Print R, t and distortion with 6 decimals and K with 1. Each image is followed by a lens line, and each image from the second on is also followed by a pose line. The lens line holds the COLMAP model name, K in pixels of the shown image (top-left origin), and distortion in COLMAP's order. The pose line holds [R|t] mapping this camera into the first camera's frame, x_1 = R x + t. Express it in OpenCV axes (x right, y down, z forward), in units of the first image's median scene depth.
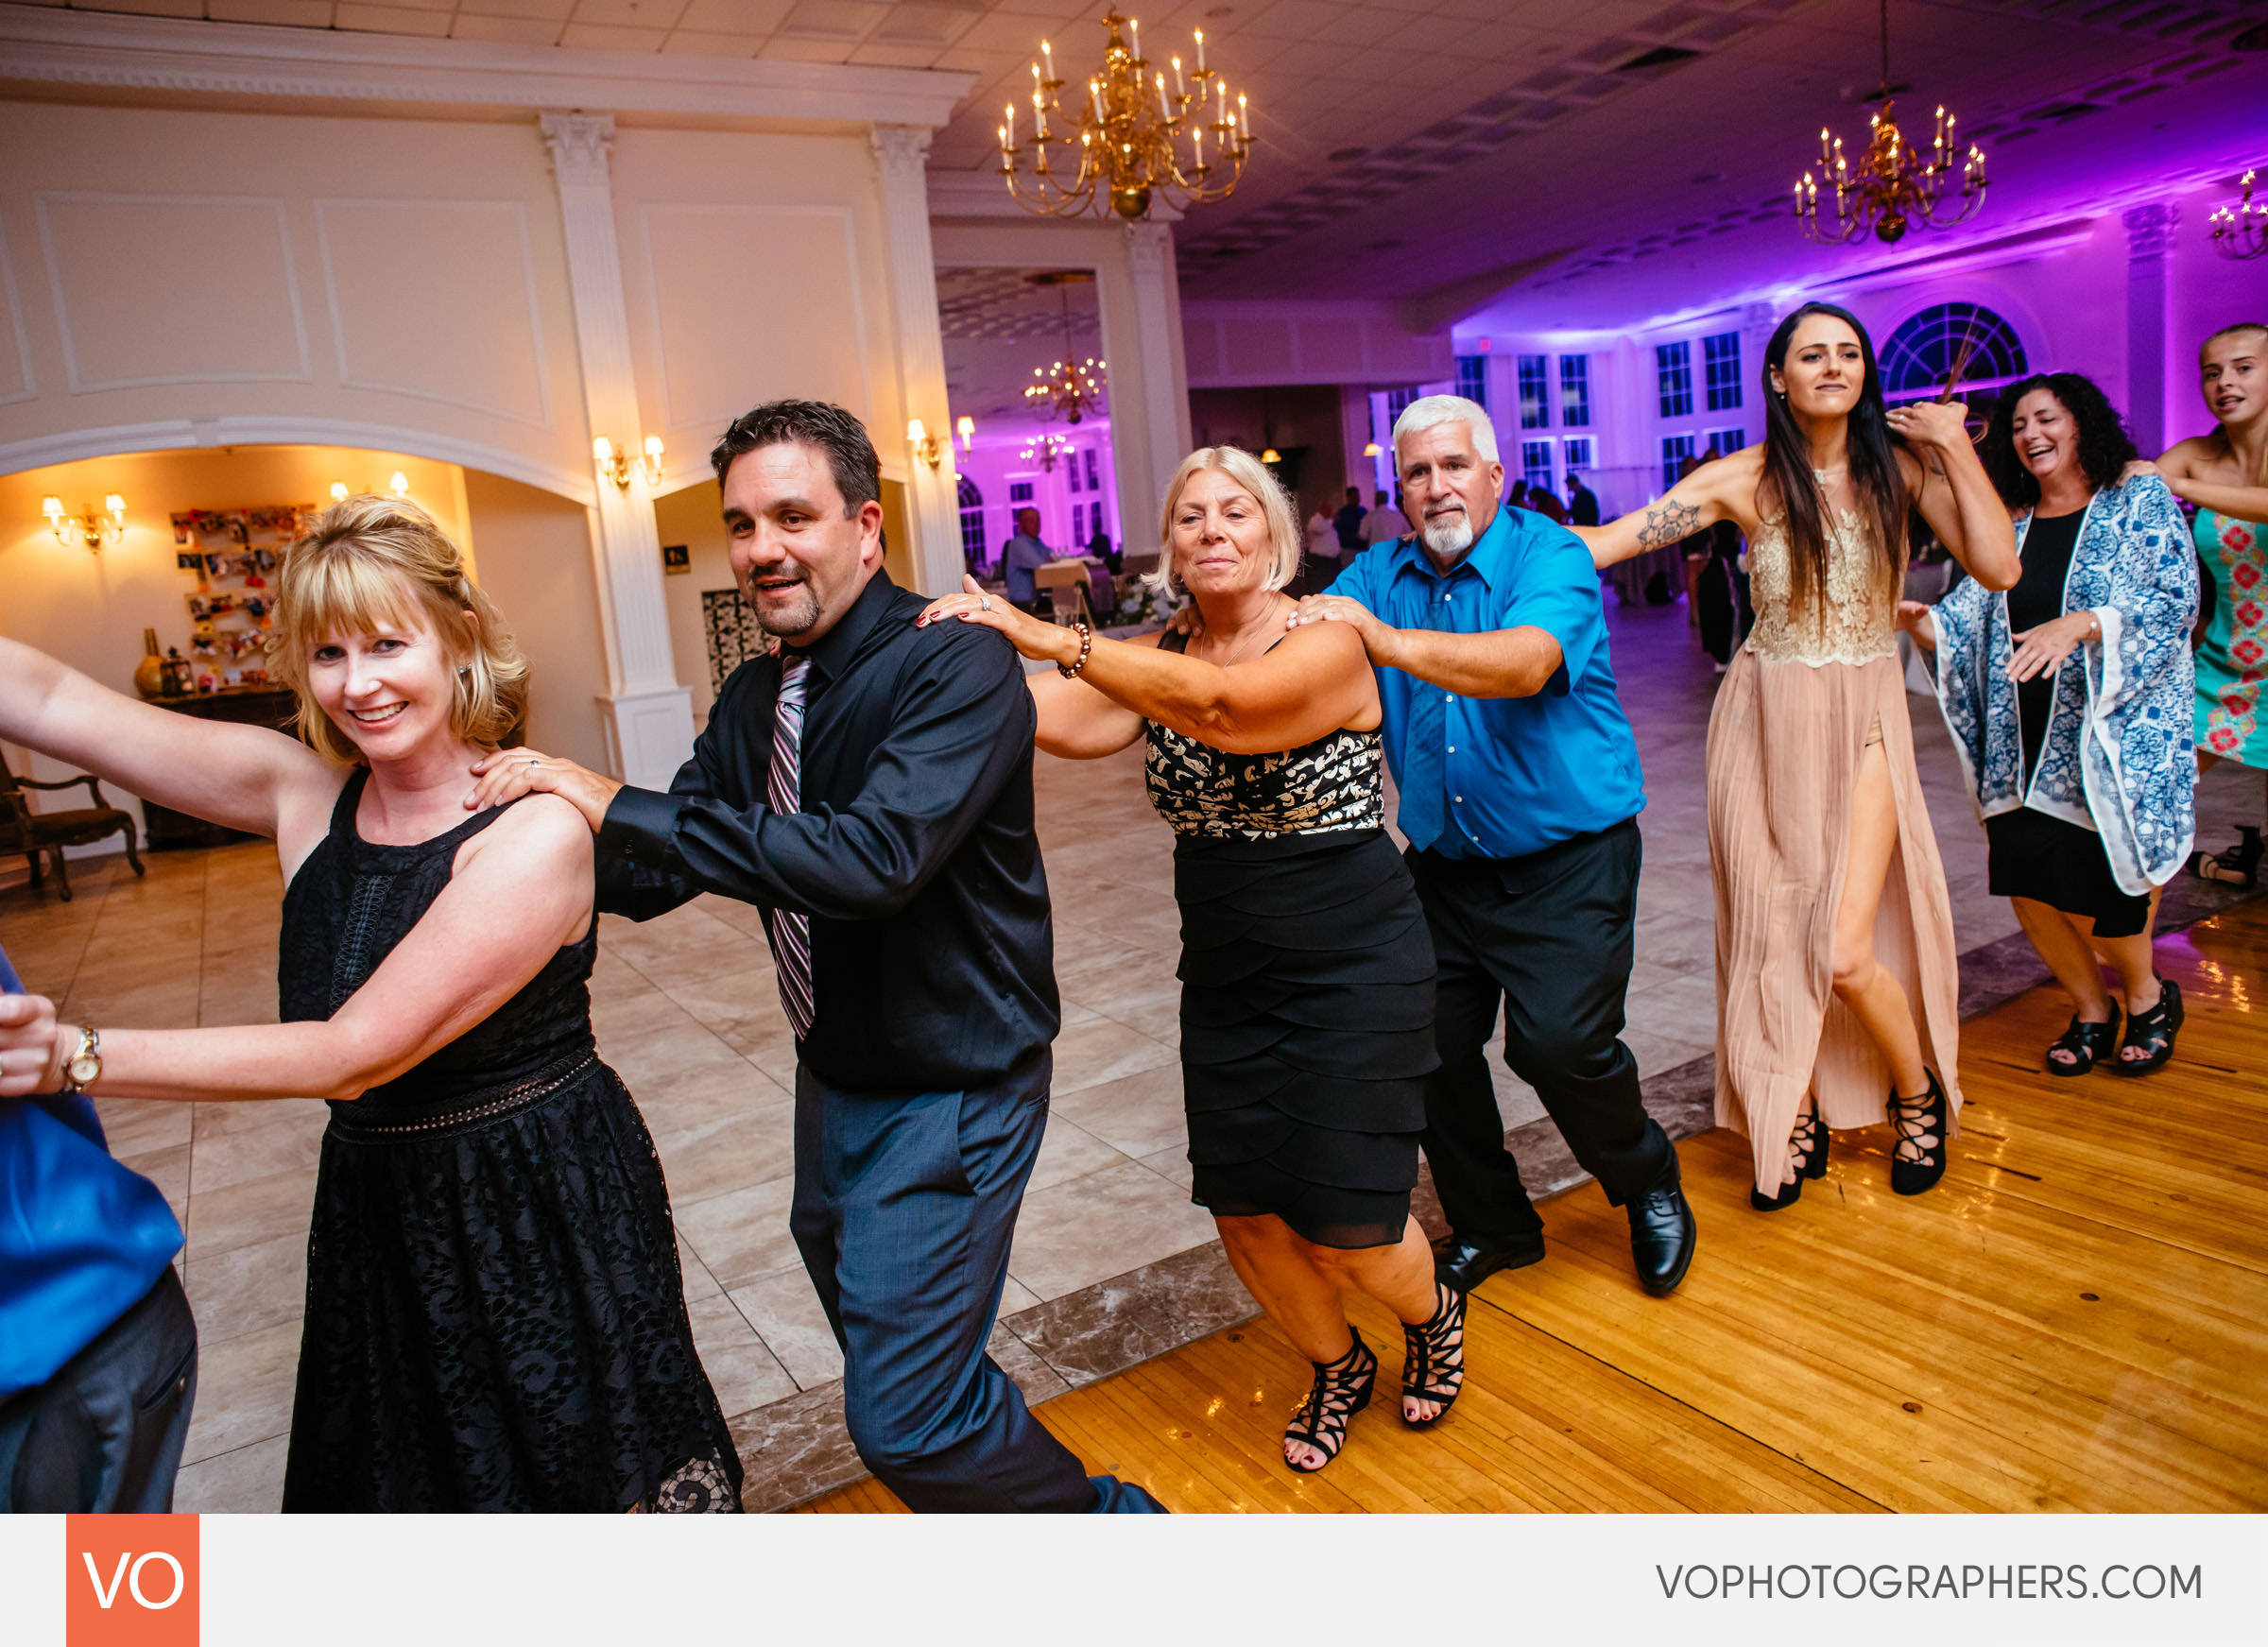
lens RADIAL K [[1589.5, 0, 1134.0], [0, 1589.5, 823.5], [0, 0, 1]] dist [-0.072756, 0.038664]
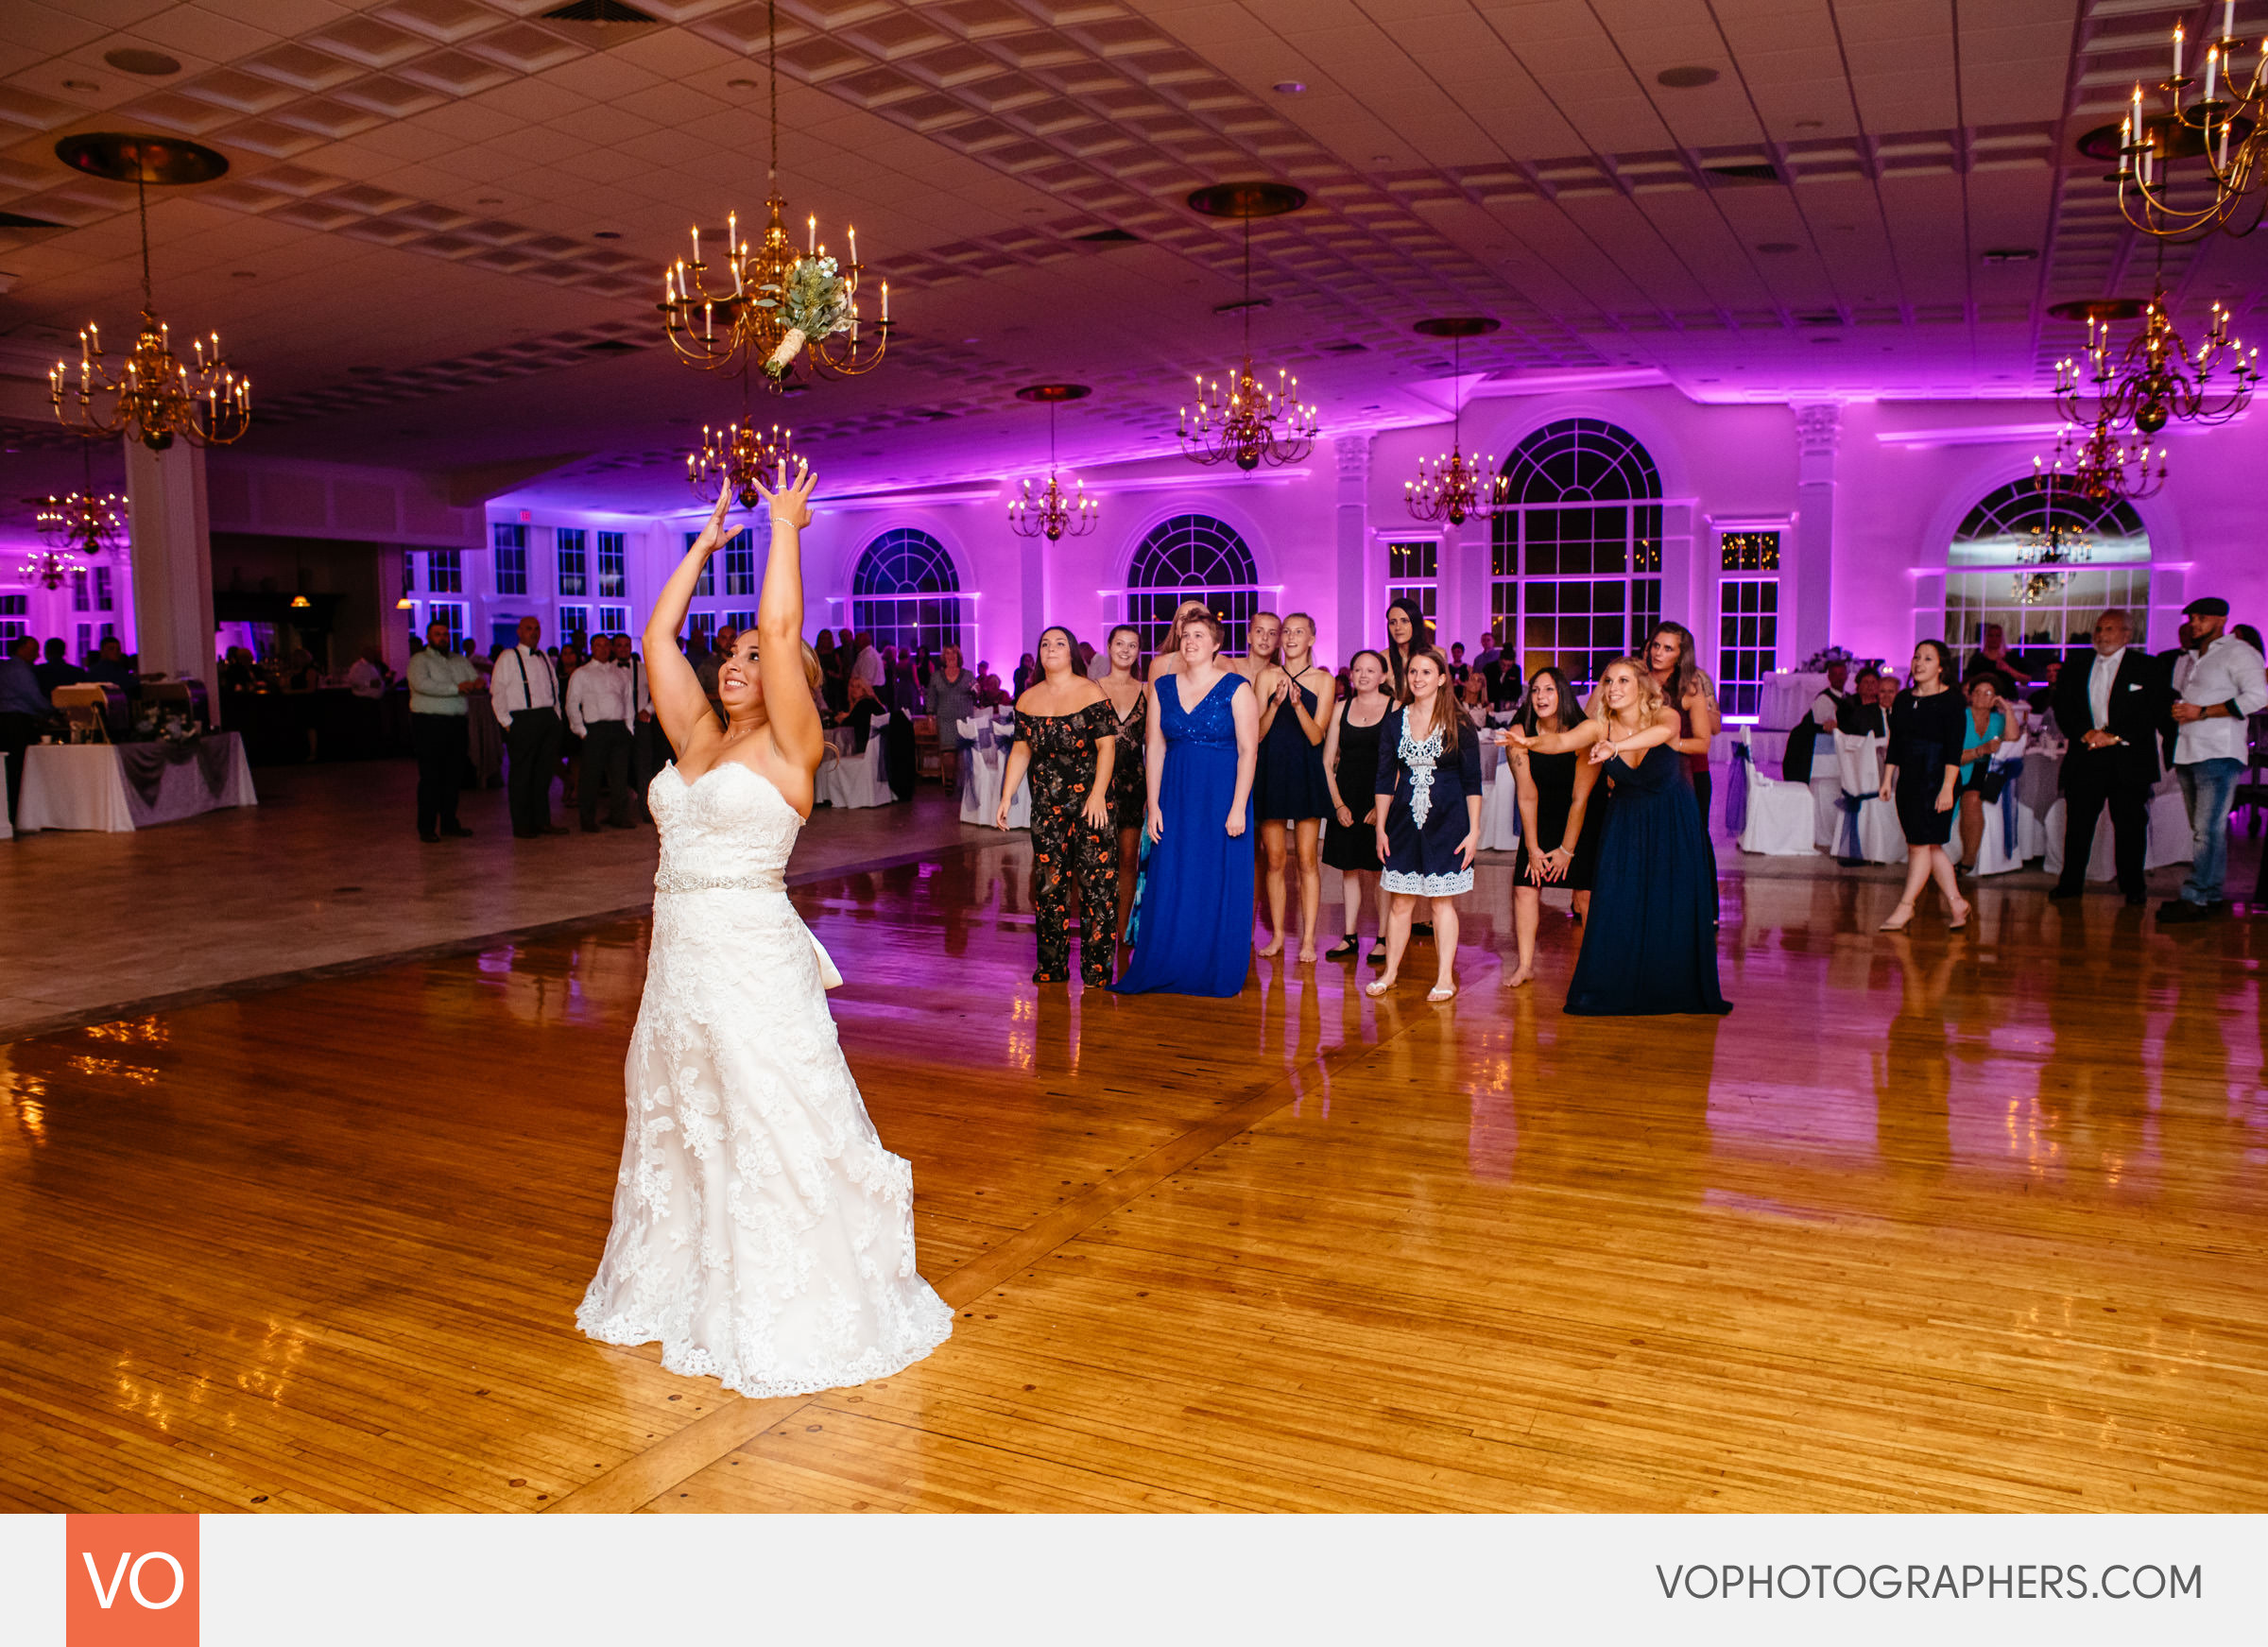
lens RADIAL K [[1589.5, 0, 1134.0], [0, 1589.5, 823.5], [0, 0, 1]] dist [-0.072756, 0.038664]
pose [[0.843930, 0.029580, 0.535638, 0.000748], [0.024083, 0.995383, -0.092912, 0.020866], [-0.535913, 0.091311, 0.839321, -0.123852]]
